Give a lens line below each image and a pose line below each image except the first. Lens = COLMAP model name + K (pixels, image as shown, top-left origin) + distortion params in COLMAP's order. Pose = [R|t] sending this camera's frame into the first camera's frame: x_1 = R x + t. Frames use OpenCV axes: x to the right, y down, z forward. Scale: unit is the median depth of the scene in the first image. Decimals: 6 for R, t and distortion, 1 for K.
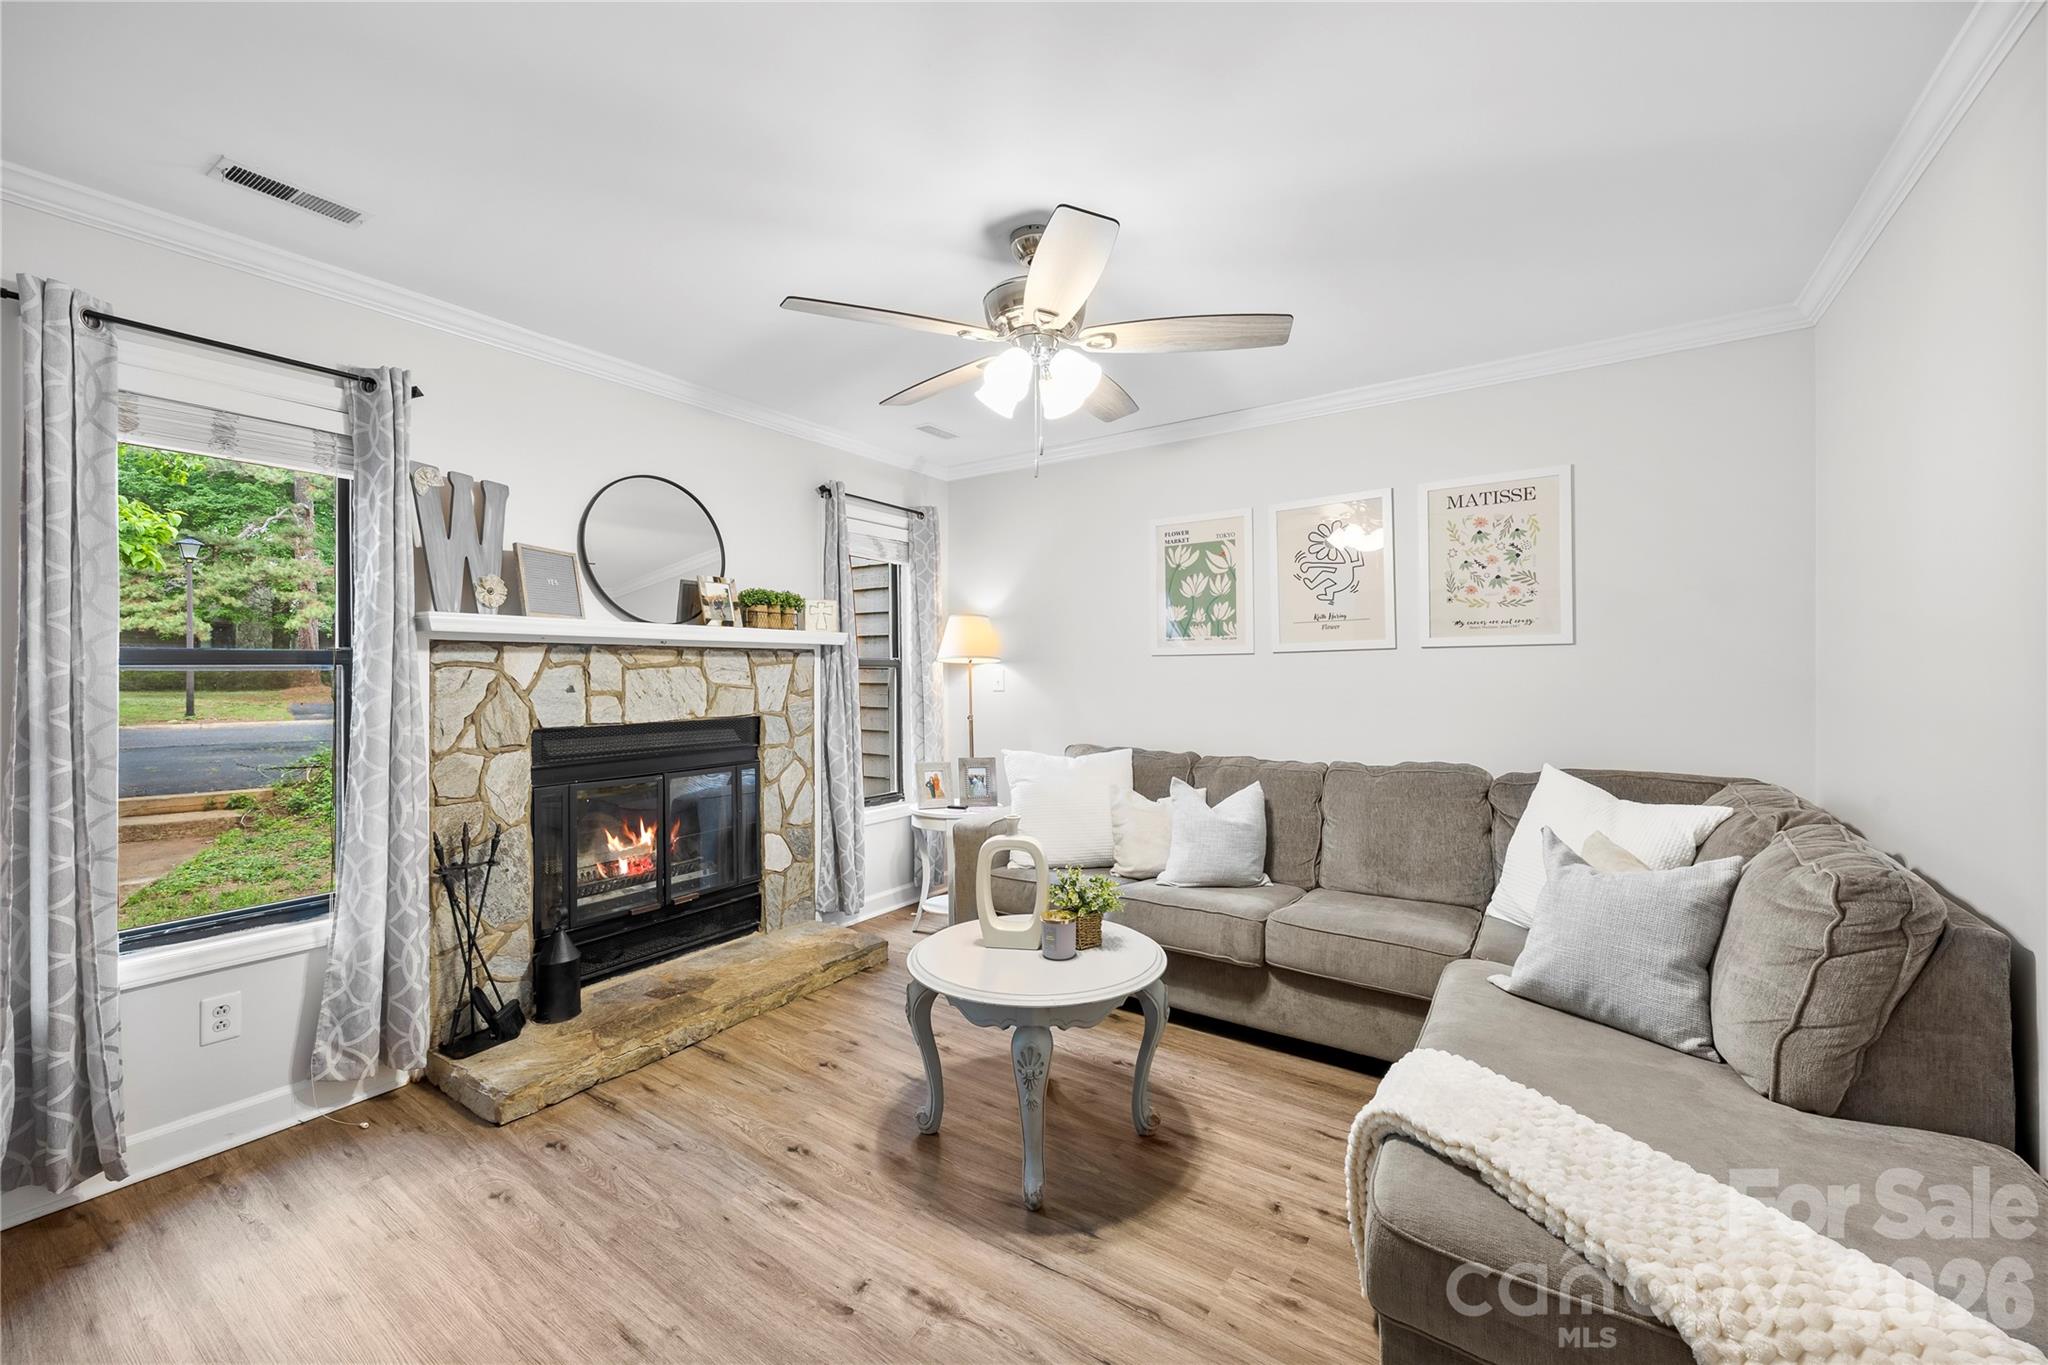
lens RADIAL K [[795.6, 0, 1015.0], [0, 795.6, 668.6], [0, 0, 1]] dist [-0.001258, -0.000148]
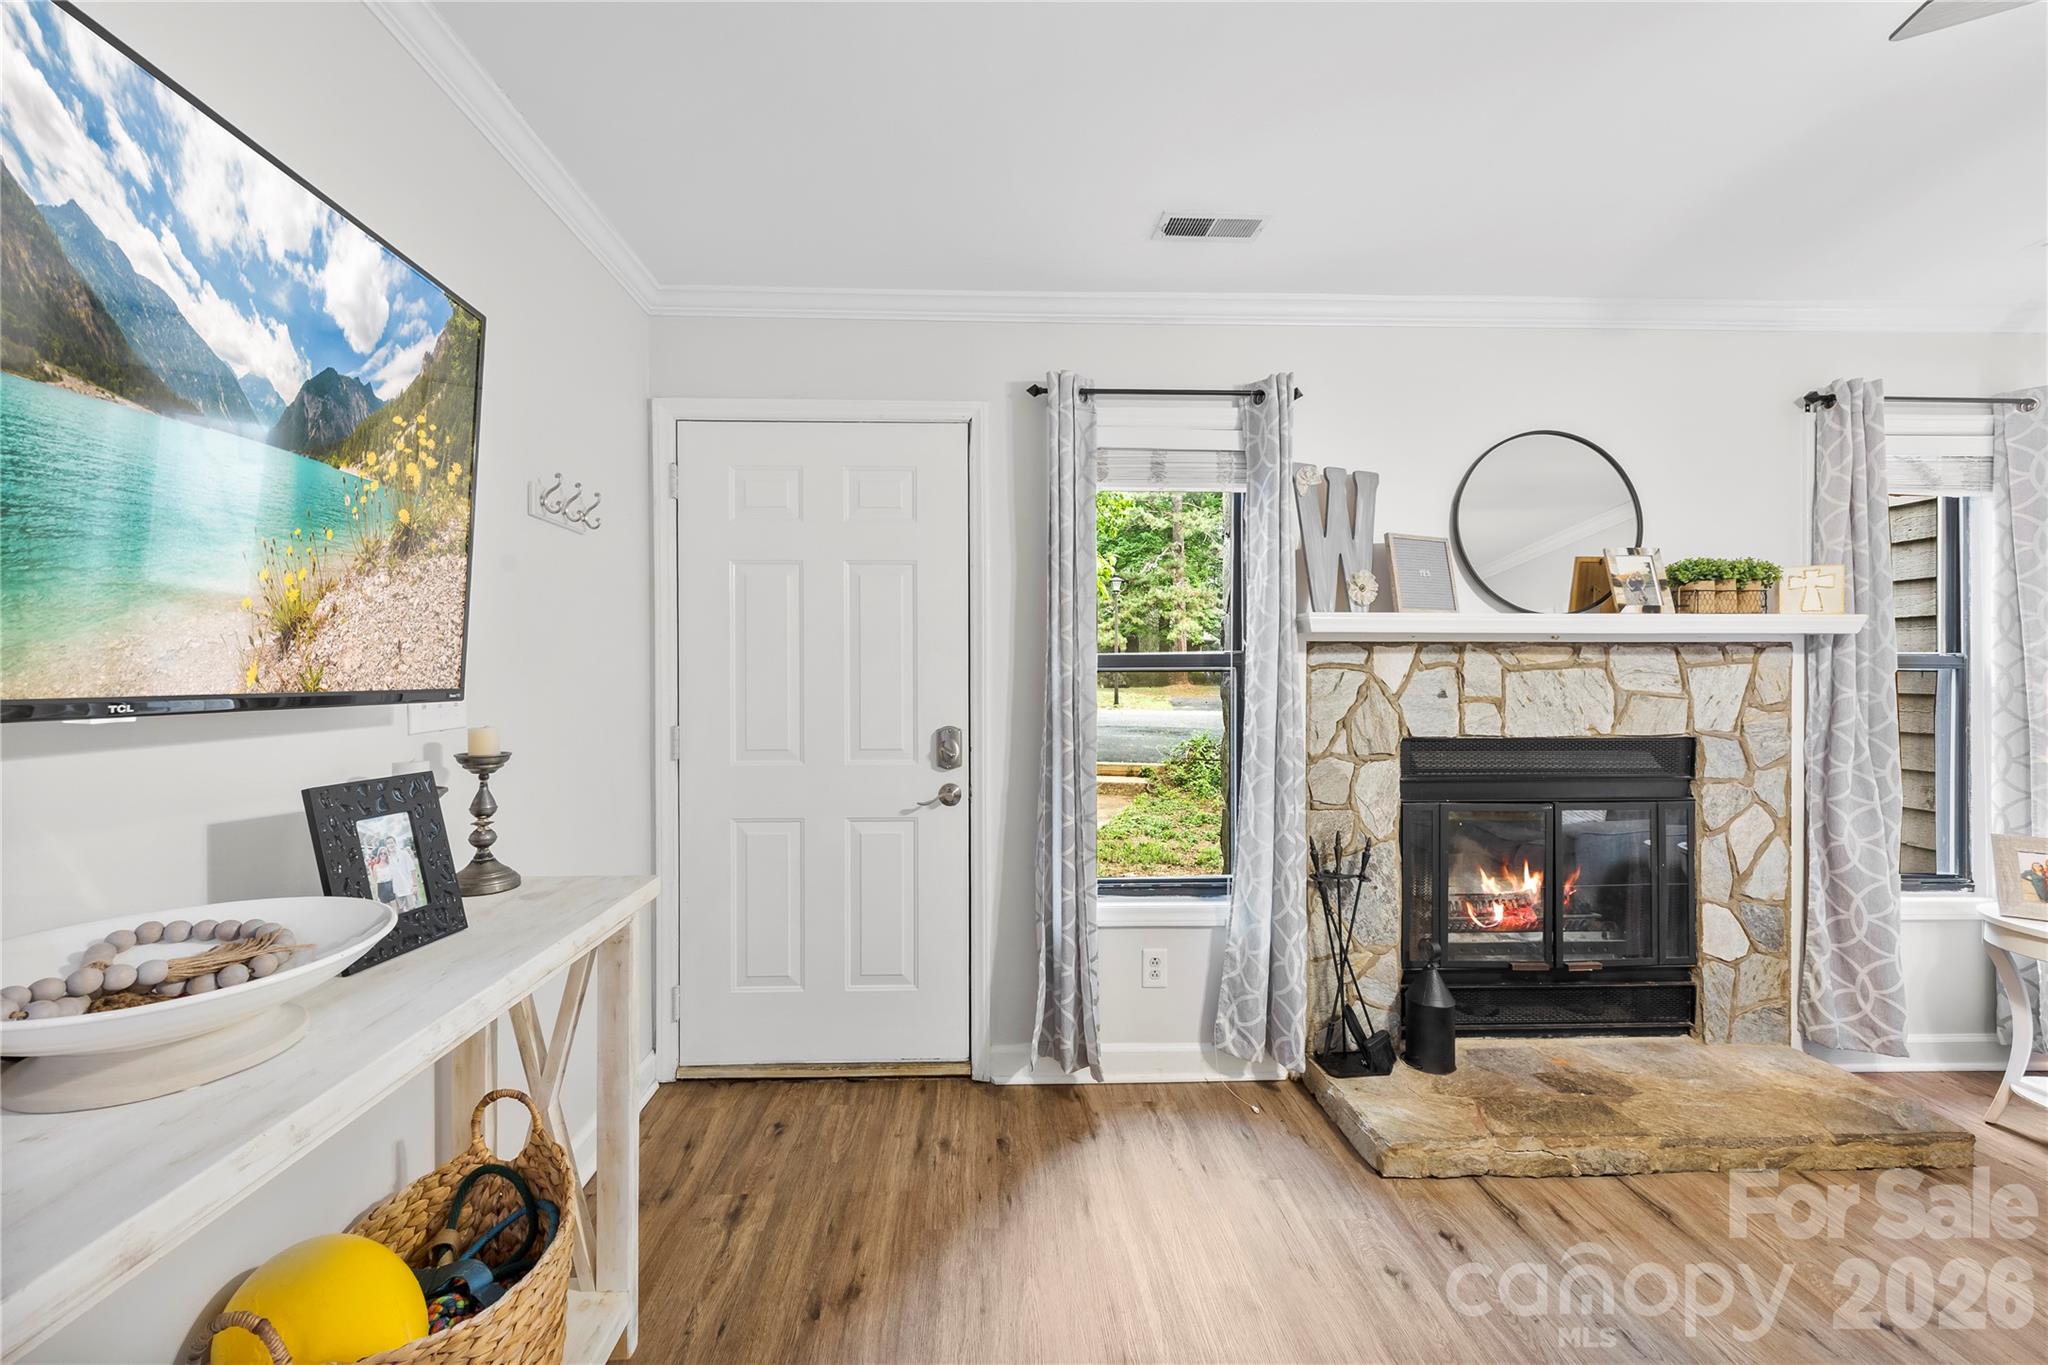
lens RADIAL K [[795.6, 0, 1017.6], [0, 795.6, 683.3], [0, 0, 1]] dist [-0.001258, -0.000148]
pose [[0.602507, 0.013214, -0.798004, -0.145239], [-0.000303, 0.999867, 0.016327, -0.000269], [0.798114, -0.009596, 0.602431, 0.102560]]
